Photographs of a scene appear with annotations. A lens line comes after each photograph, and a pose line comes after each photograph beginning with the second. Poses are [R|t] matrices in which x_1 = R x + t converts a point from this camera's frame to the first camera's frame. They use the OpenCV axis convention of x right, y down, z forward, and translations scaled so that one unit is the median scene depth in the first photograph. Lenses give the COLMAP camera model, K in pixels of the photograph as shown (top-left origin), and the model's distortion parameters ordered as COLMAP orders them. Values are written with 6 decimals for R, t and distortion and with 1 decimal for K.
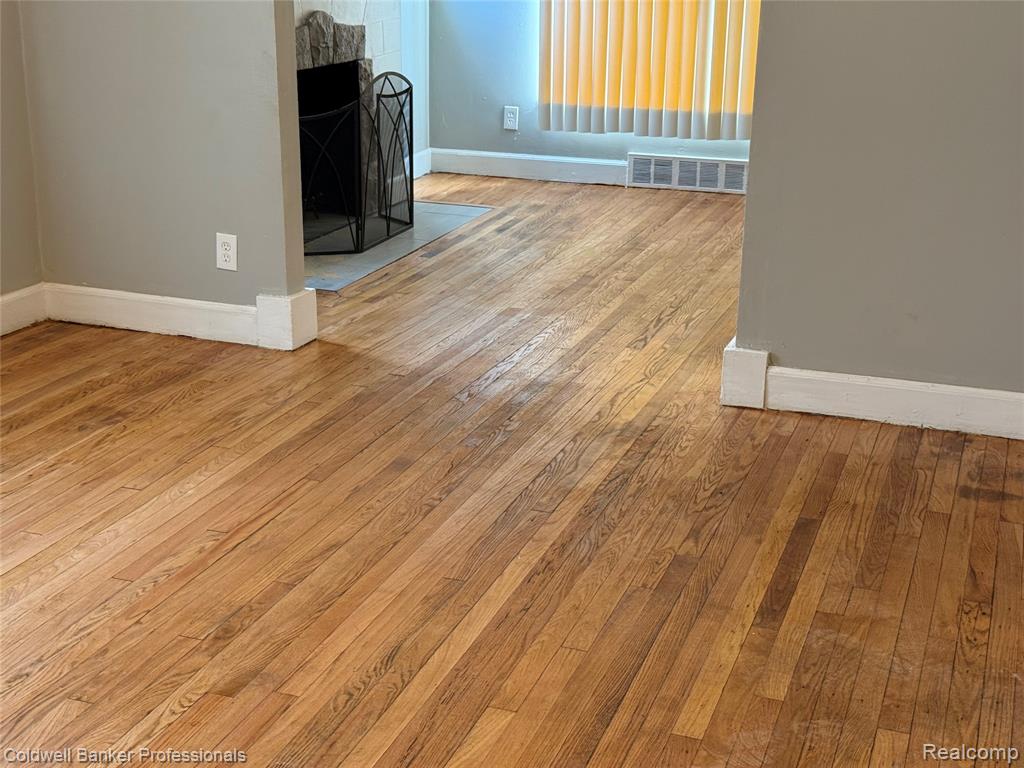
lens RADIAL K [[1412.9, 0, 512.0], [0, 1412.9, 384.0], [0, 0, 1]] dist [0.252266, -0.618271]
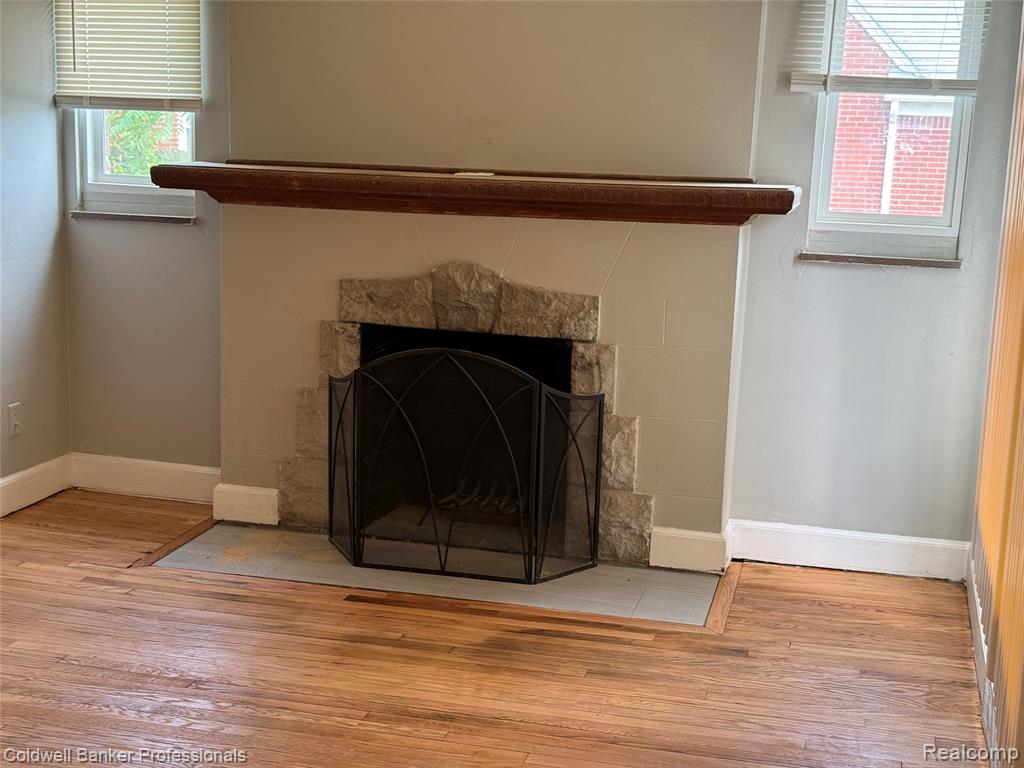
lens RADIAL K [[1412.9, 0, 512.0], [0, 1412.9, 384.0], [0, 0, 1]] dist [0.252266, -0.618271]
pose [[0.099800, 0.169279, -0.980502, 0.772024], [-0.337283, 0.932836, 0.126719, -0.378019], [0.936098, 0.318061, 0.150192, 1.161001]]
